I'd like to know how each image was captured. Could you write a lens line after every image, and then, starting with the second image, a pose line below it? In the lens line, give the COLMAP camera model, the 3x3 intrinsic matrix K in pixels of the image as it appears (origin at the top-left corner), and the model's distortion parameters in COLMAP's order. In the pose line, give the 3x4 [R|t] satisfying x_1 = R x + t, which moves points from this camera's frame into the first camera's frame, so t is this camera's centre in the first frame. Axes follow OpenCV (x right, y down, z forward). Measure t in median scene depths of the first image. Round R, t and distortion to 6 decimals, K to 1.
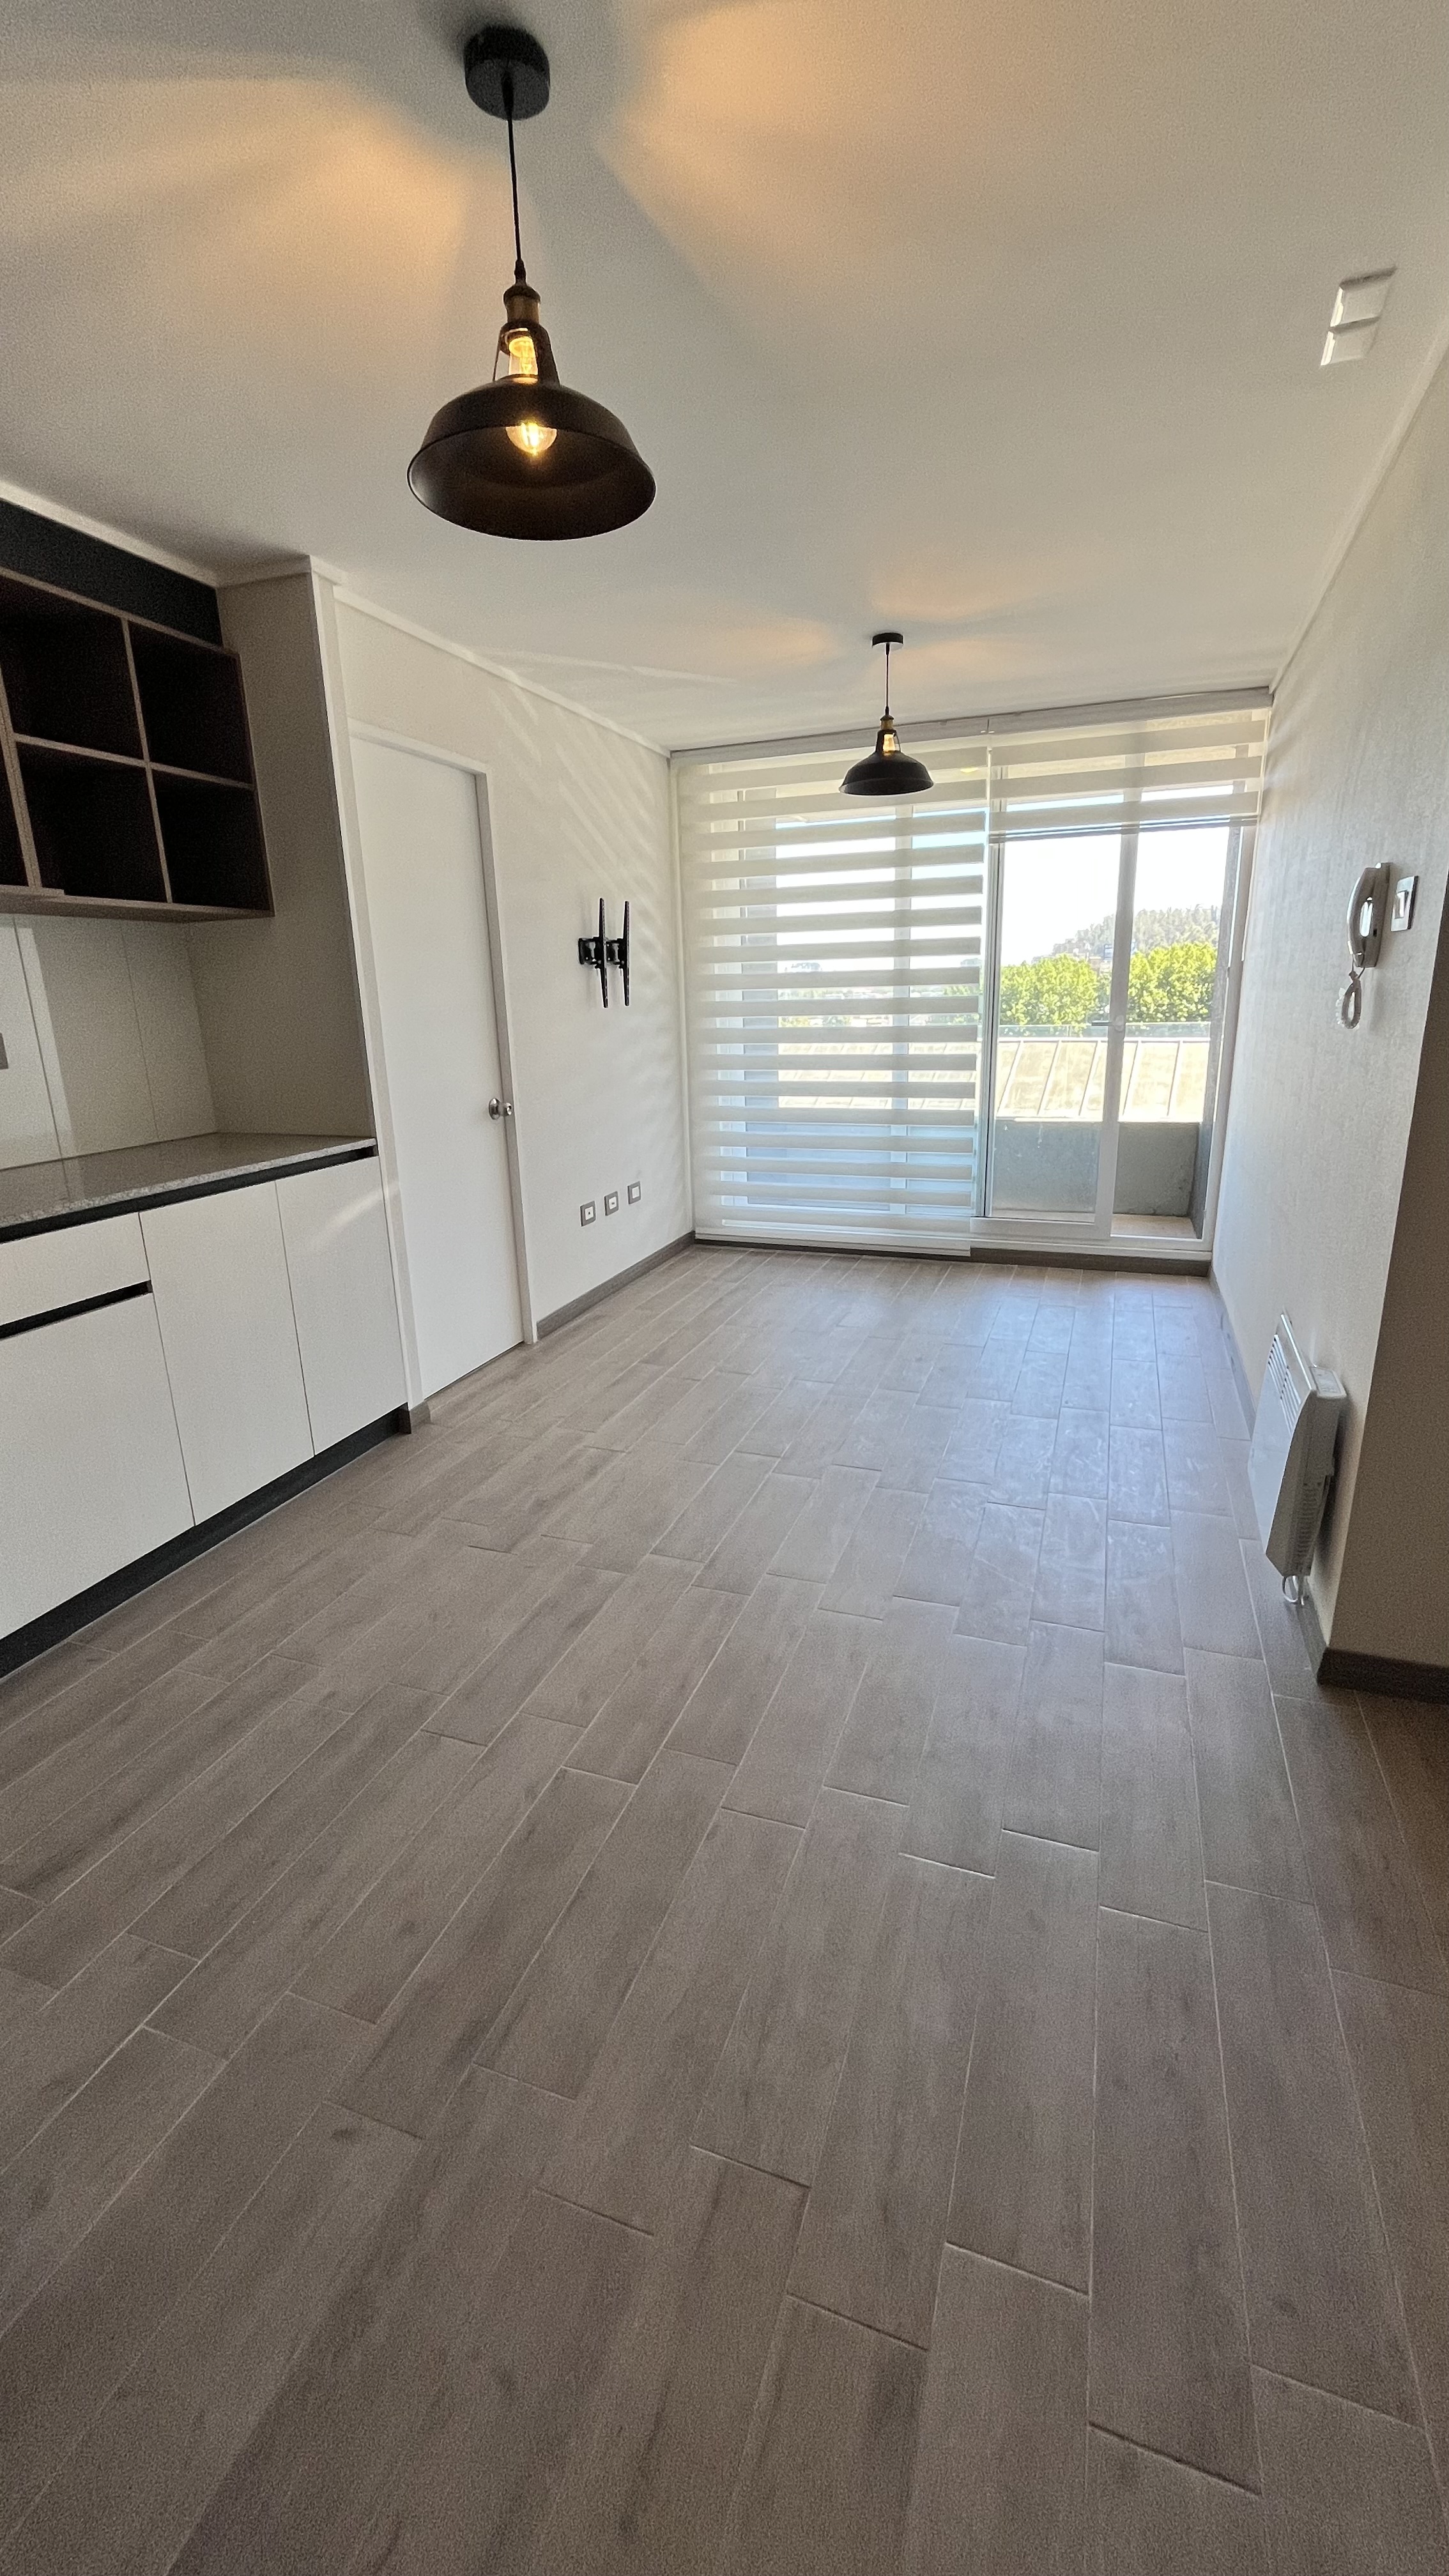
lens RADIAL K [[1045.3, 0, 727.1], [0, 1045.3, 1285.3], [0, 0, 1]] dist [0.001332, -0.000045]
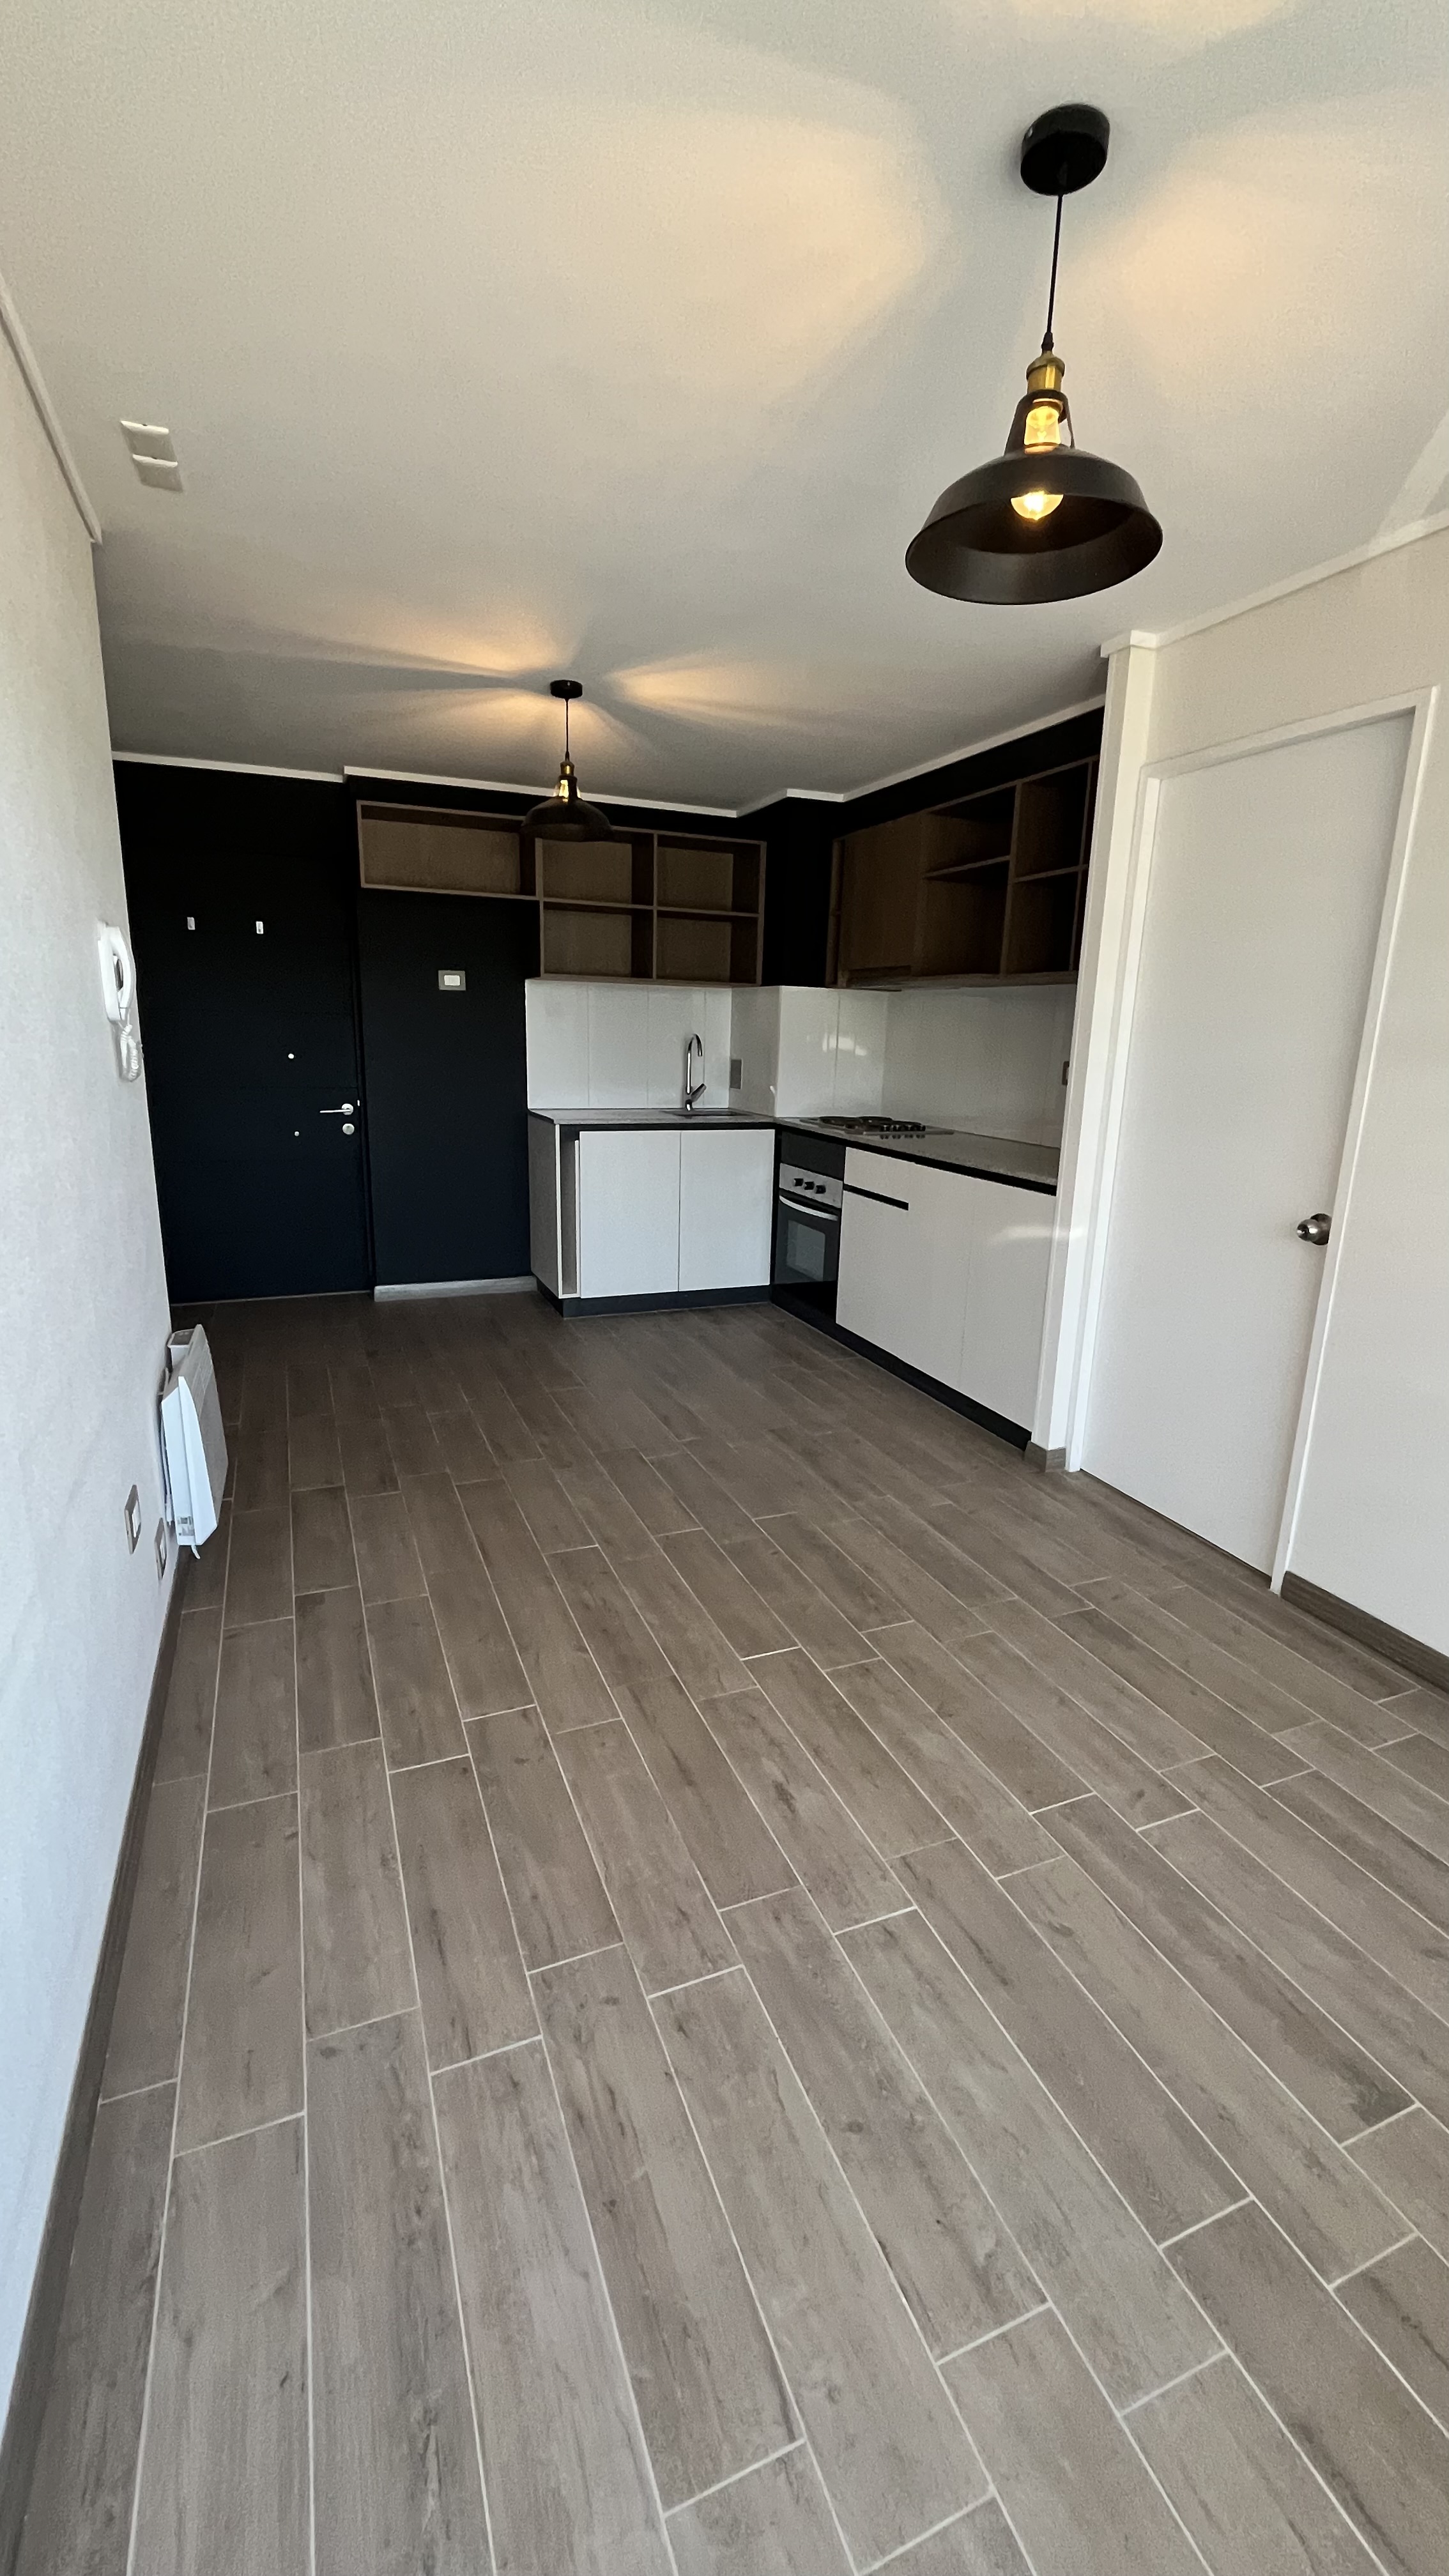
lens RADIAL K [[1045.3, 0, 727.1], [0, 1045.3, 1285.3], [0, 0, 1]] dist [0.001332, -0.000045]
pose [[-0.735039, 0.169889, -0.656395, 0.721885], [-0.192052, 0.876284, 0.441863, -0.525515], [0.650256, 0.450849, -0.611475, 1.730831]]
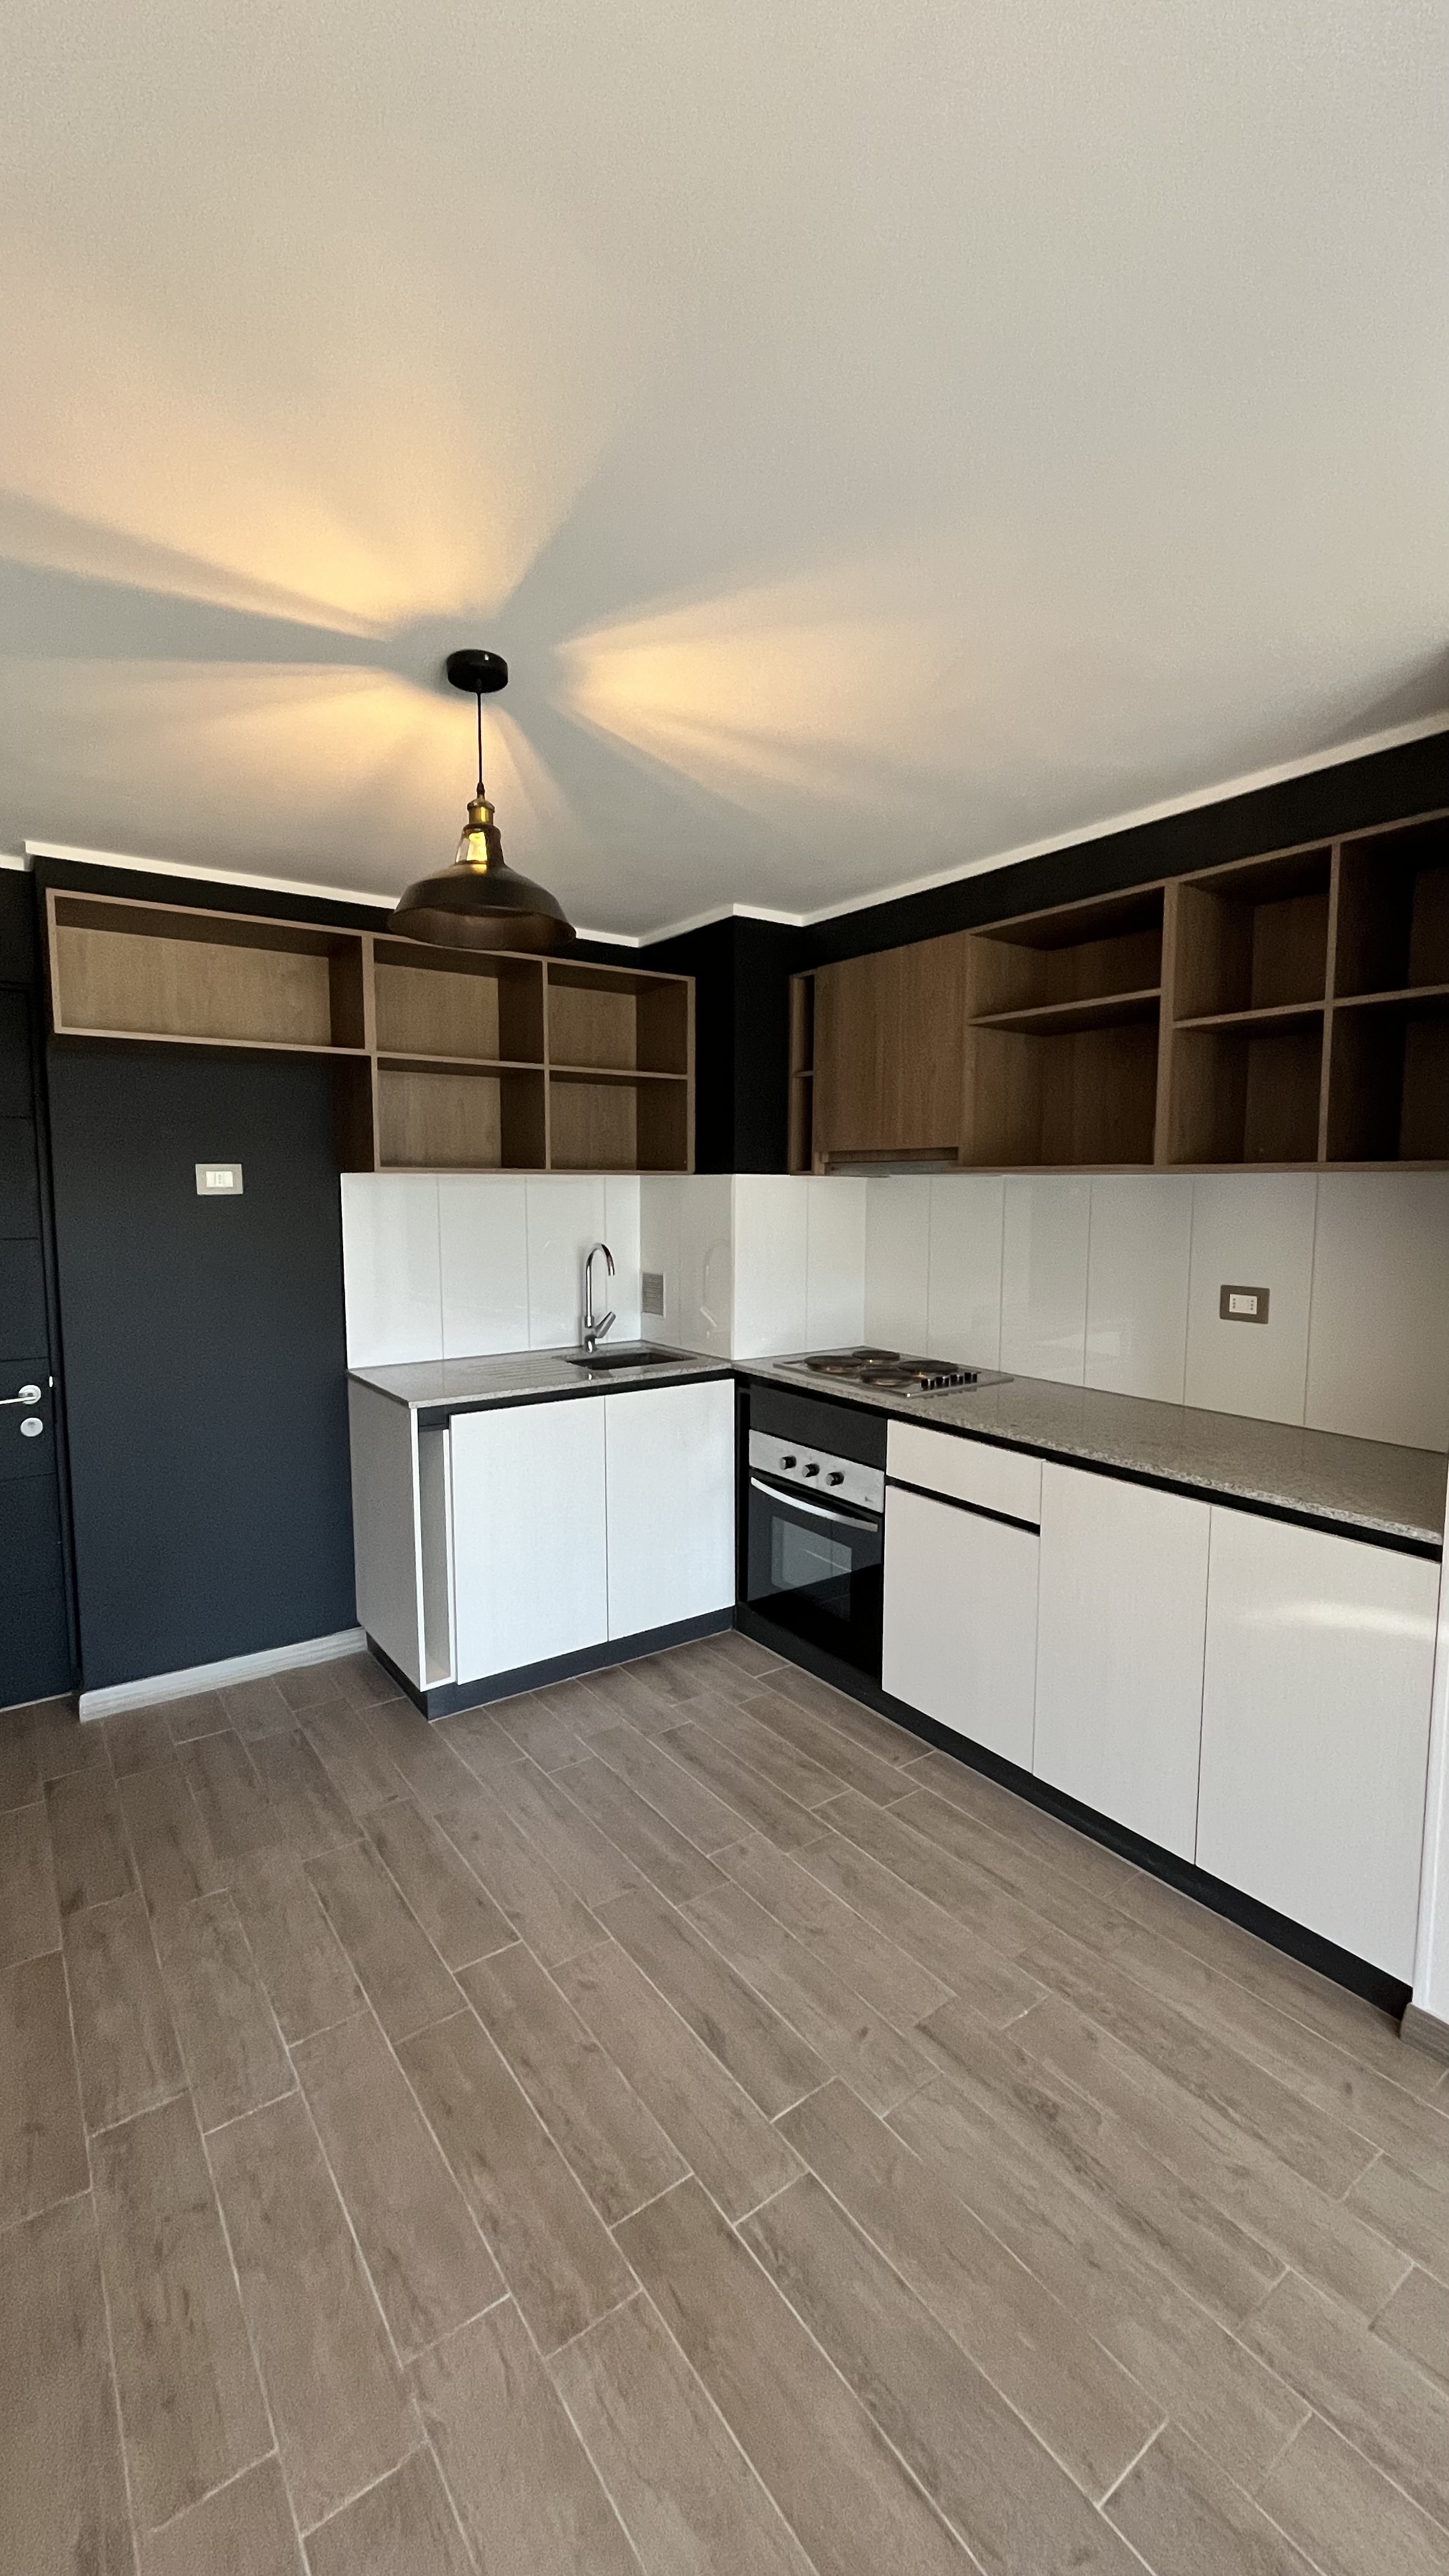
lens RADIAL K [[1045.3, 0, 727.1], [0, 1045.3, 1285.3], [0, 0, 1]] dist [0.001332, -0.000045]
pose [[-0.560173, 0.106995, -0.821437, 0.411353], [-0.212859, 0.939735, 0.267562, -0.401371], [0.800560, 0.324731, -0.503639, 1.088989]]
